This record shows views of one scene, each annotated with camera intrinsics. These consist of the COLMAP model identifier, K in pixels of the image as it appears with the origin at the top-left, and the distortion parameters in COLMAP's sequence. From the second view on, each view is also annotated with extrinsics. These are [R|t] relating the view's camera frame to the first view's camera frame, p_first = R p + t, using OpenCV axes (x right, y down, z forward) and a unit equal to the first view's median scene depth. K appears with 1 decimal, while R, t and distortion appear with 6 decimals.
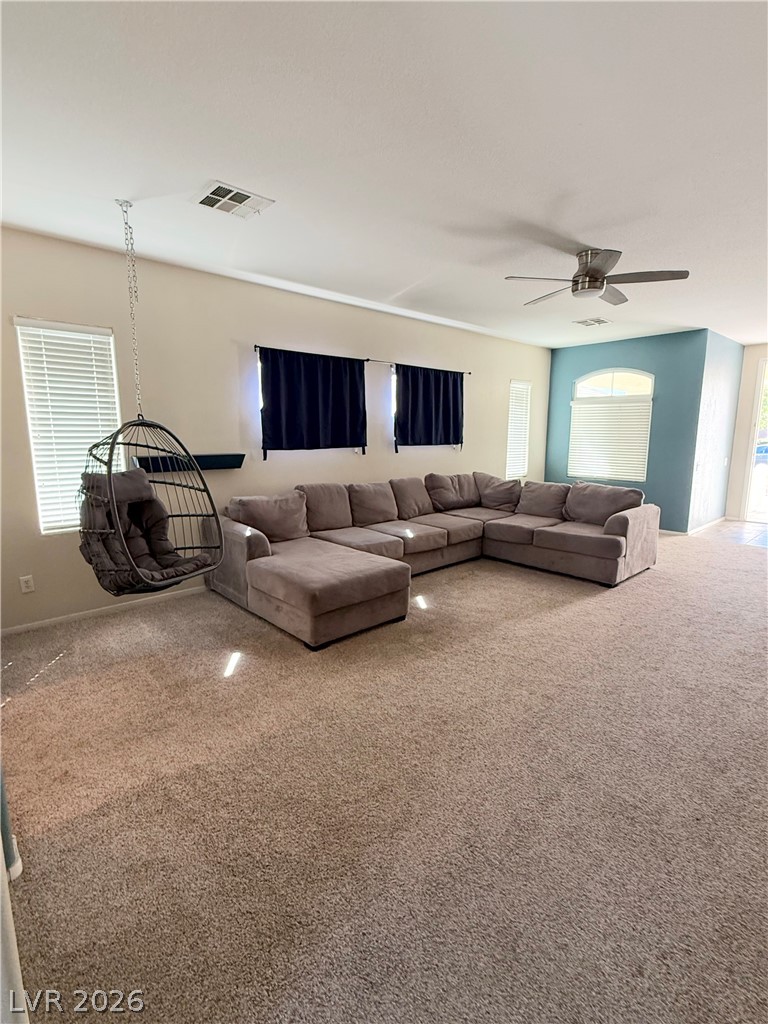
lens RADIAL K [[489.2, 0, 386.5], [0, 489.2, 510.0], [0, 0, 1]] dist [-0.004435, -0.000043]
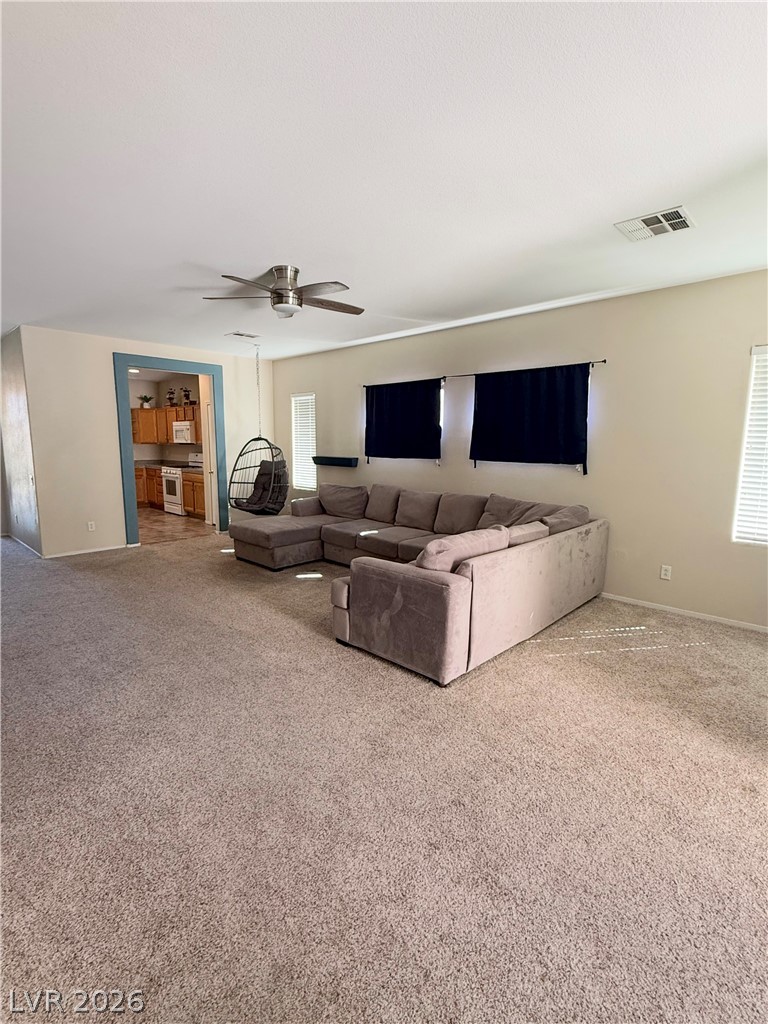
lens RADIAL K [[489.2, 0, 386.7], [0, 489.2, 512.1], [0, 0, 1]] dist [-0.004435, -0.000043]
pose [[0.069243, 0.152434, -0.985885, 1.131182], [-0.165873, 0.976260, 0.139295, -0.162516], [0.983713, 0.153887, 0.092883, 0.892398]]
